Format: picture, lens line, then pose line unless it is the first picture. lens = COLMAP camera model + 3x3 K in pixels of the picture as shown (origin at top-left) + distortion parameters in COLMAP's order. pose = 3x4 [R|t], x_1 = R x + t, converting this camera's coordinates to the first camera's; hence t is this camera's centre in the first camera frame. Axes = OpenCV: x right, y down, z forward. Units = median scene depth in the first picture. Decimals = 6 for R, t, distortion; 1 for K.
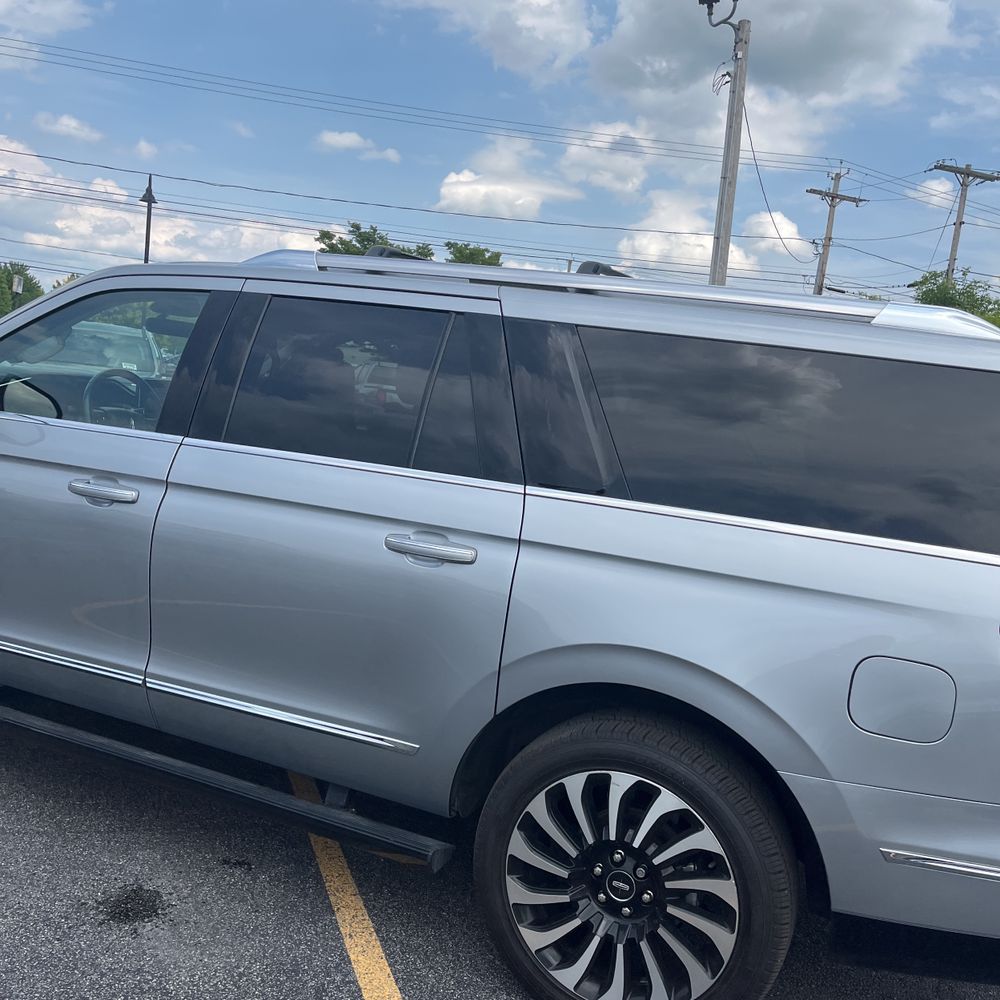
lens RADIAL K [[1020.6, 0, 502.5], [0, 1020.6, 489.5], [0, 0, 1]] dist [0.027535, 0.000000]
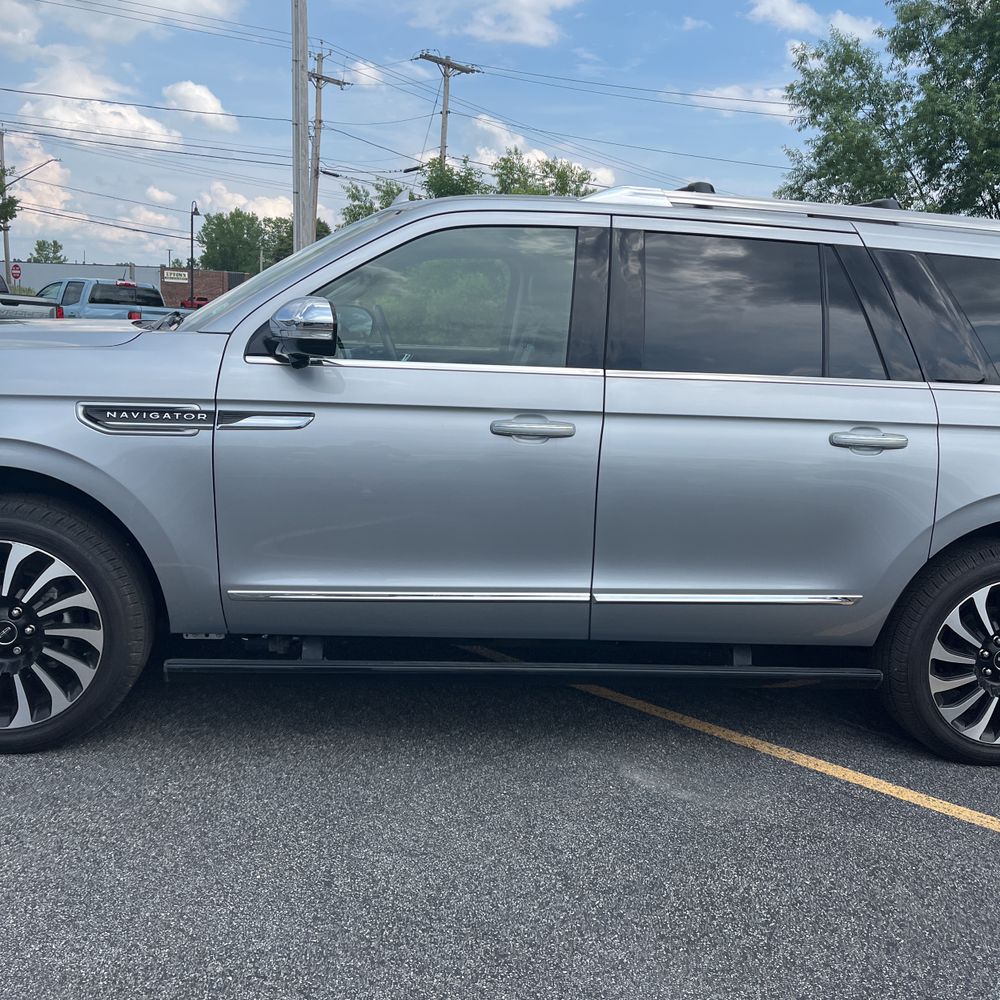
lens RADIAL K [[1020.6, 0, 508.9], [0, 1020.6, 492.5], [0, 0, 1]] dist [0.027535, 0.000000]
pose [[0.858989, -0.147289, 0.490350, -0.951927], [0.090501, 0.986326, 0.137730, -0.081263], [-0.503932, -0.073932, 0.860574, 0.122155]]
